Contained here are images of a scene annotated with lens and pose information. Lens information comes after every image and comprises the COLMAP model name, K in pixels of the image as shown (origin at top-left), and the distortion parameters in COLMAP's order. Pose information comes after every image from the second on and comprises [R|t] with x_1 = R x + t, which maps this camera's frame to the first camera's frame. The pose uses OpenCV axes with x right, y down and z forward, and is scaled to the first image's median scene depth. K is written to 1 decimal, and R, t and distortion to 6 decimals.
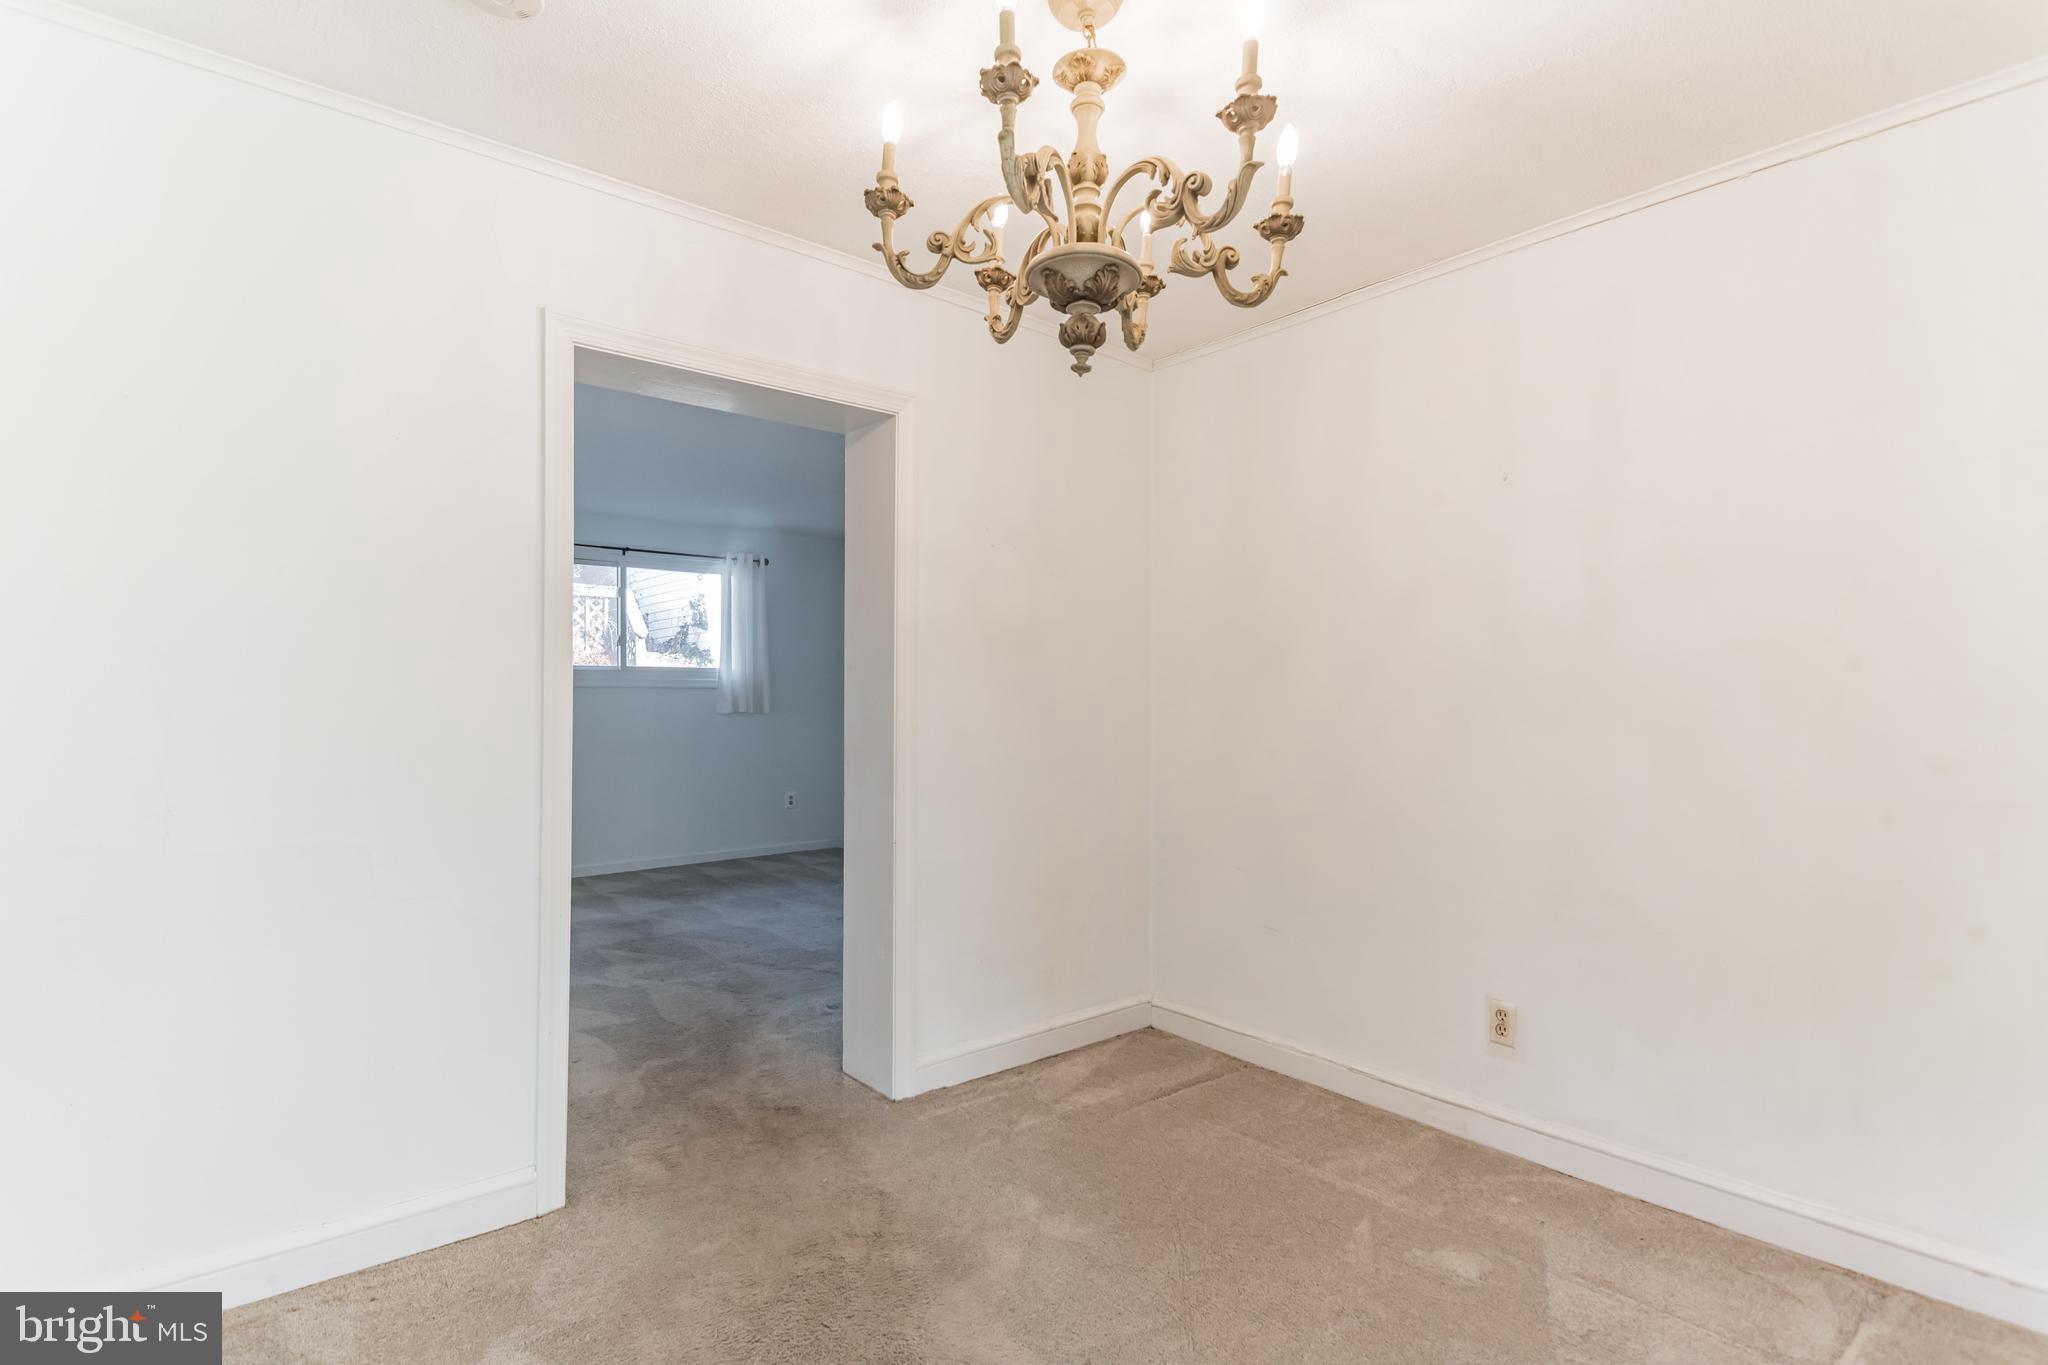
lens RADIAL K [[1001.1, 0, 1024.0], [0, 1001.1, 682.5], [0, 0, 1]] dist [0.046636, -0.028148]
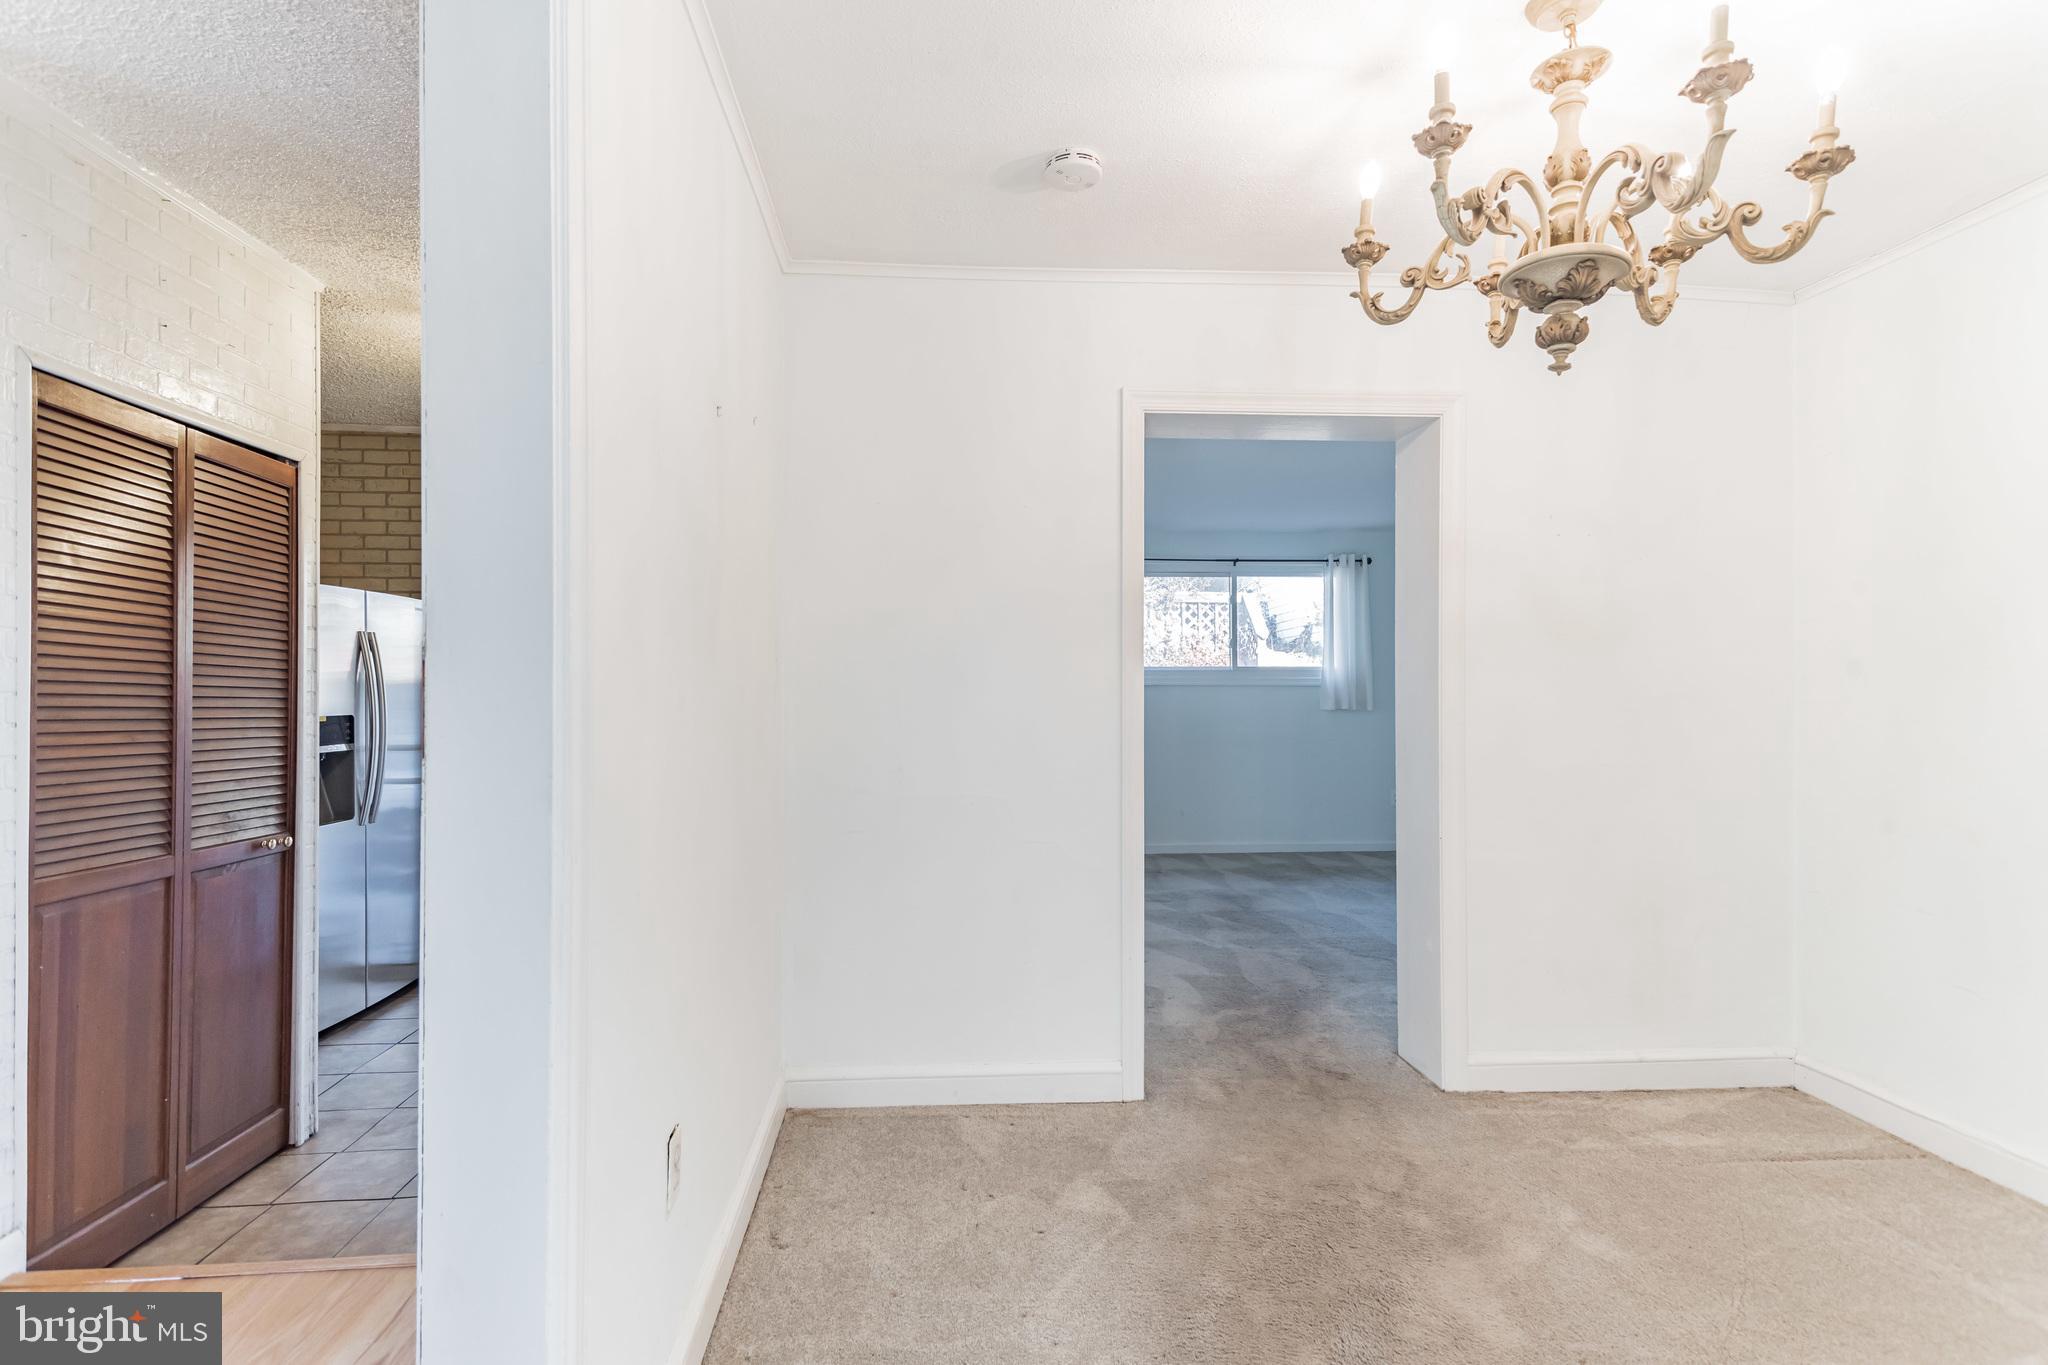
lens RADIAL K [[1009.2, 0, 1024.0], [0, 1009.2, 682.5], [0, 0, 1]] dist [0.041342, -0.023638]
pose [[0.815672, -0.006767, -0.578475, 0.145803], [0.008364, 0.999965, 0.000097, -0.001874], [0.578454, -0.004917, 0.815700, -0.098757]]
